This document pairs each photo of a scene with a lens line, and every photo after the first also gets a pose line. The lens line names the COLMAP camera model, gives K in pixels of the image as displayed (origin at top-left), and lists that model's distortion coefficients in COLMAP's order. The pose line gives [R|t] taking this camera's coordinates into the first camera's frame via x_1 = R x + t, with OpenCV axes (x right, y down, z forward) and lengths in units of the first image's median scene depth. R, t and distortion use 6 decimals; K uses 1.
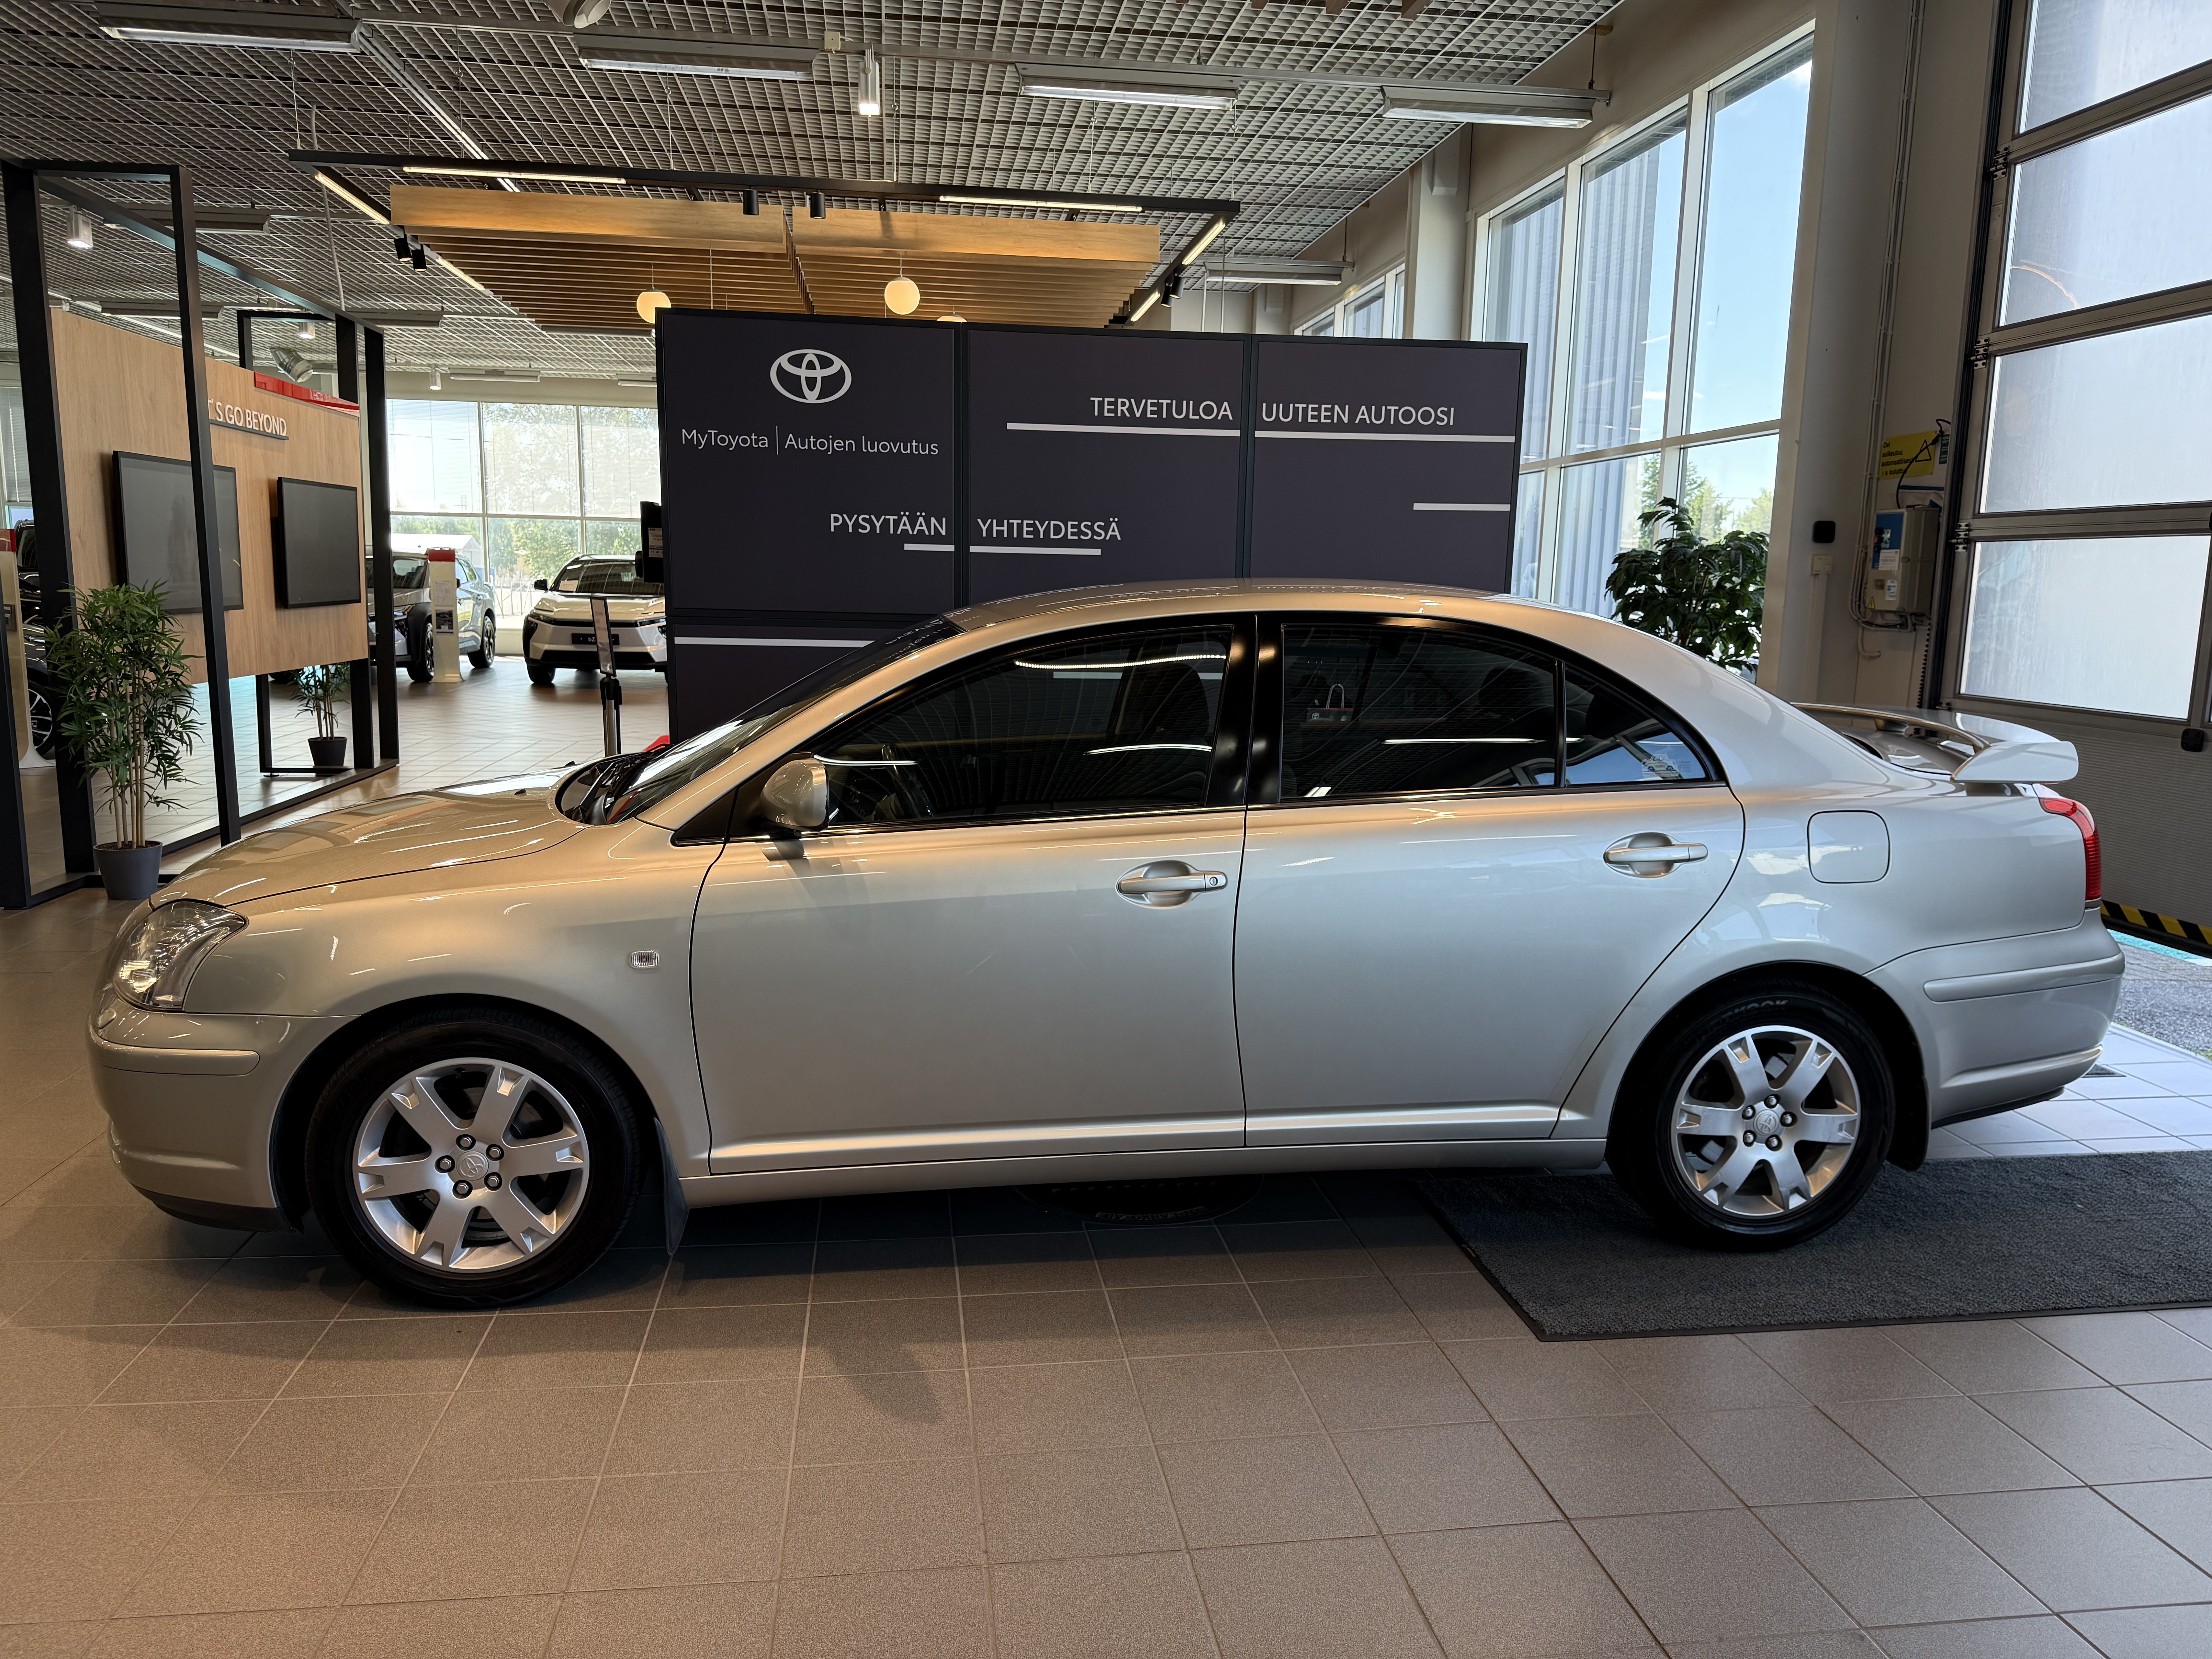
lens RADIAL K [[1550.9, 0, 1100.5], [0, 1550.9, 798.1], [0, 0, 1]] dist [0.205426, -0.367775]
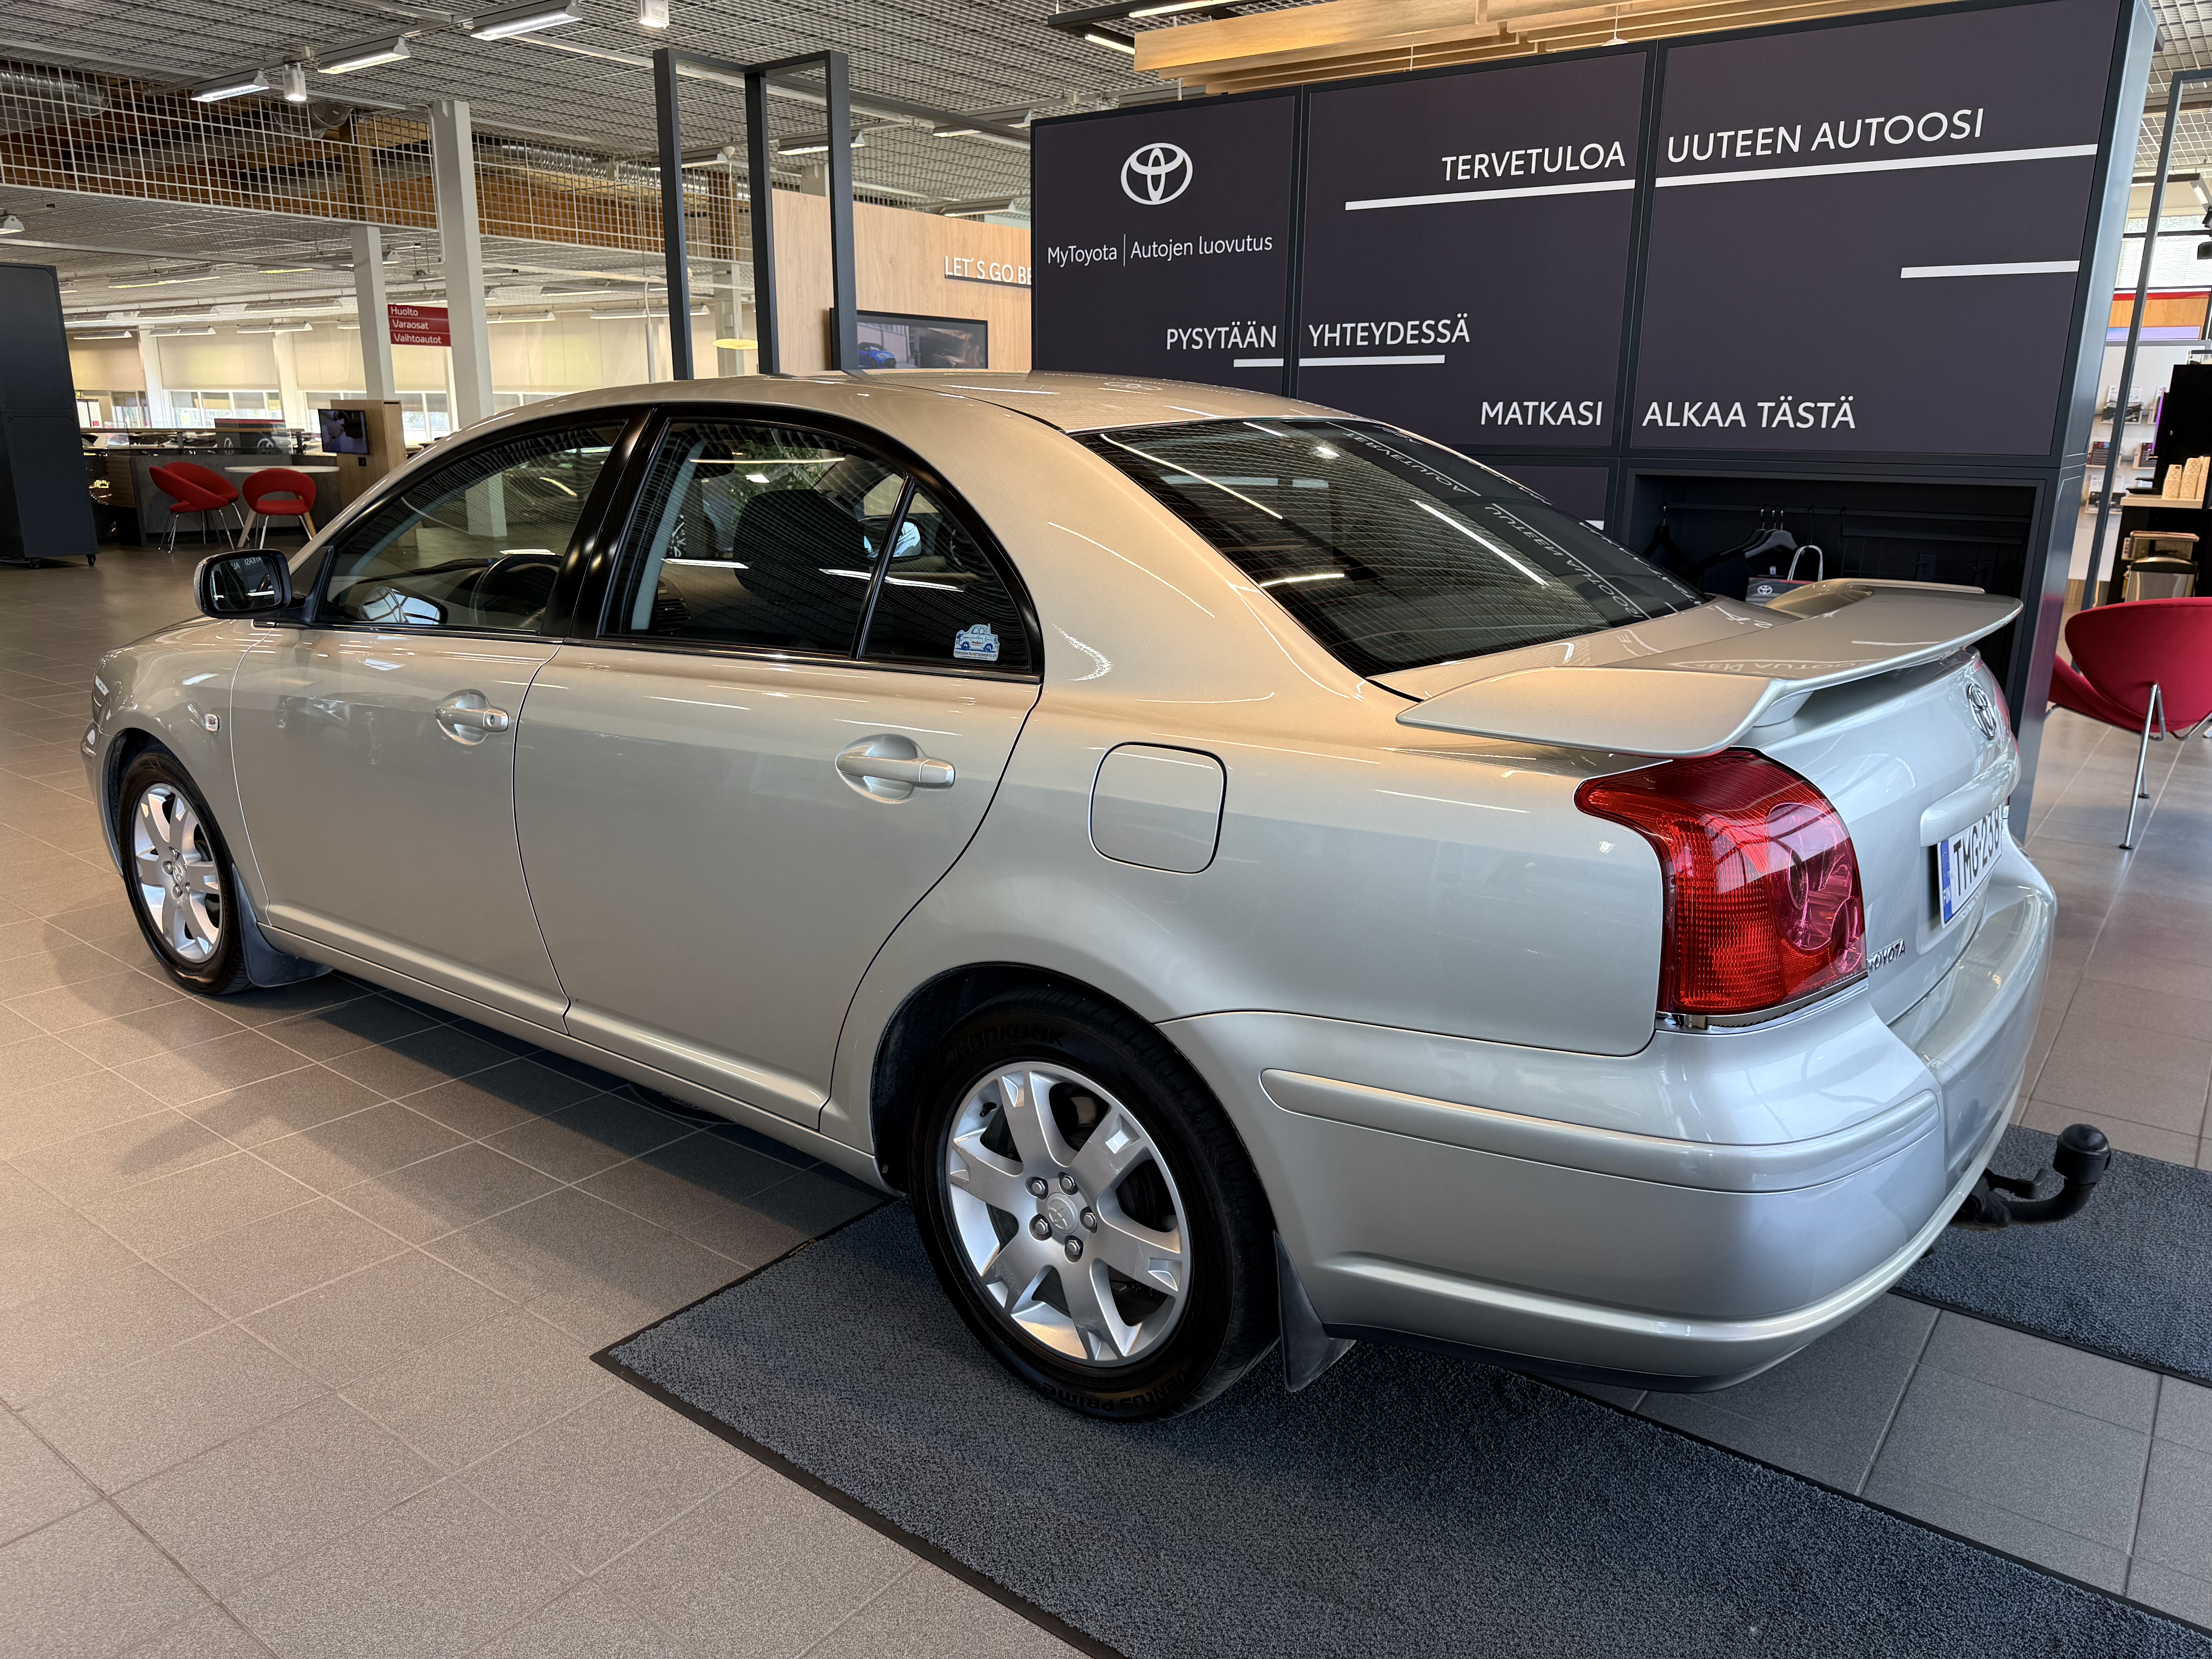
lens RADIAL K [[1568.8, 0, 1106.0], [0, 1568.8, 829.5], [0, 0, 1]] dist [-0.002499, -0.006677]
pose [[0.711668, 0.166699, -0.682451, 0.466914], [-0.099156, 0.985549, 0.137335, -0.018071], [0.695483, -0.030068, 0.717913, 0.322746]]
